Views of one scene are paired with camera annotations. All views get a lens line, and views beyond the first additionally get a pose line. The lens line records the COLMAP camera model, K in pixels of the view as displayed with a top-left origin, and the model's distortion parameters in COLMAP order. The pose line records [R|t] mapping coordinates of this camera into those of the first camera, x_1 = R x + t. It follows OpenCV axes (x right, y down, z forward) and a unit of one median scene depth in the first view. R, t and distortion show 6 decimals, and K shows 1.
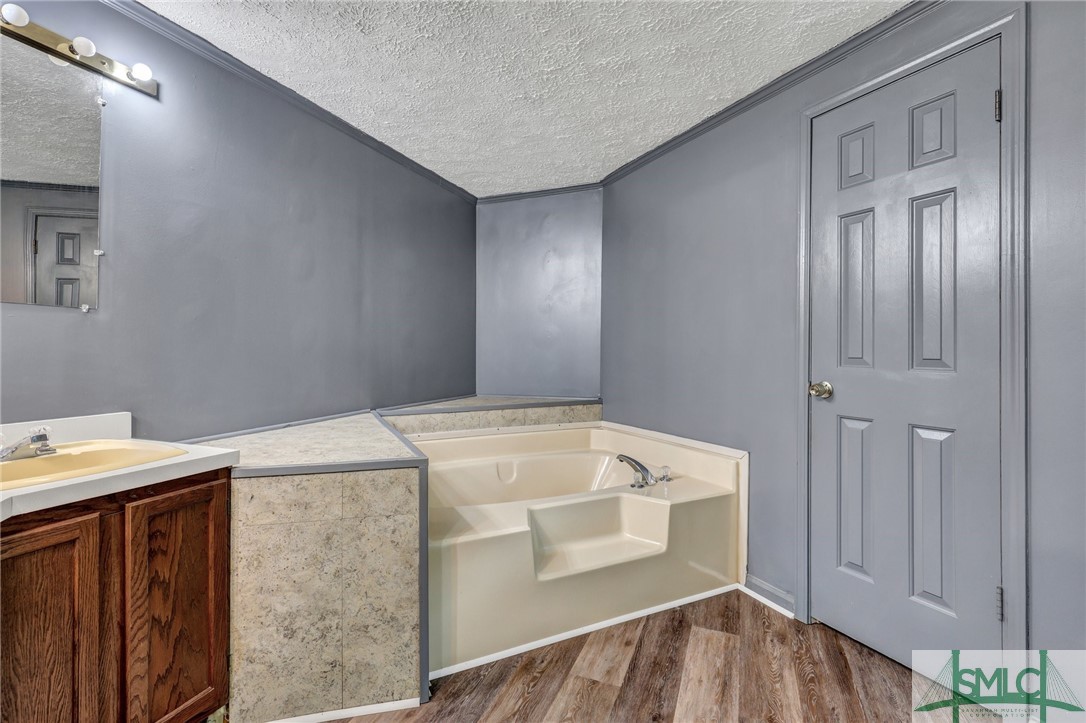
lens RADIAL K [[499.8, 0, 541.2], [0, 499.8, 352.2], [0, 0, 1]] dist [0.001482, 0.000446]
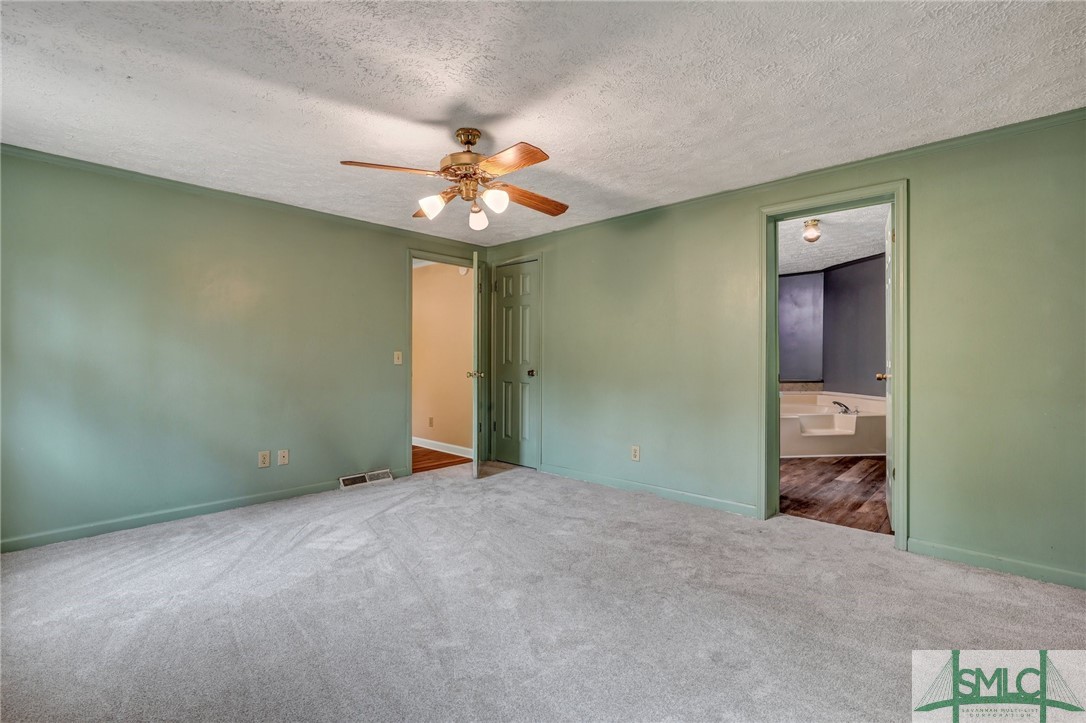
lens RADIAL K [[499.8, 0, 541.2], [0, 499.8, 352.2], [0, 0, 1]] dist [0.001482, 0.000446]
pose [[0.930881, 0.001762, -0.365318, -0.203055], [-0.003391, 0.999987, -0.003817, -0.005623], [0.365307, 0.004792, 0.930875, -1.296519]]
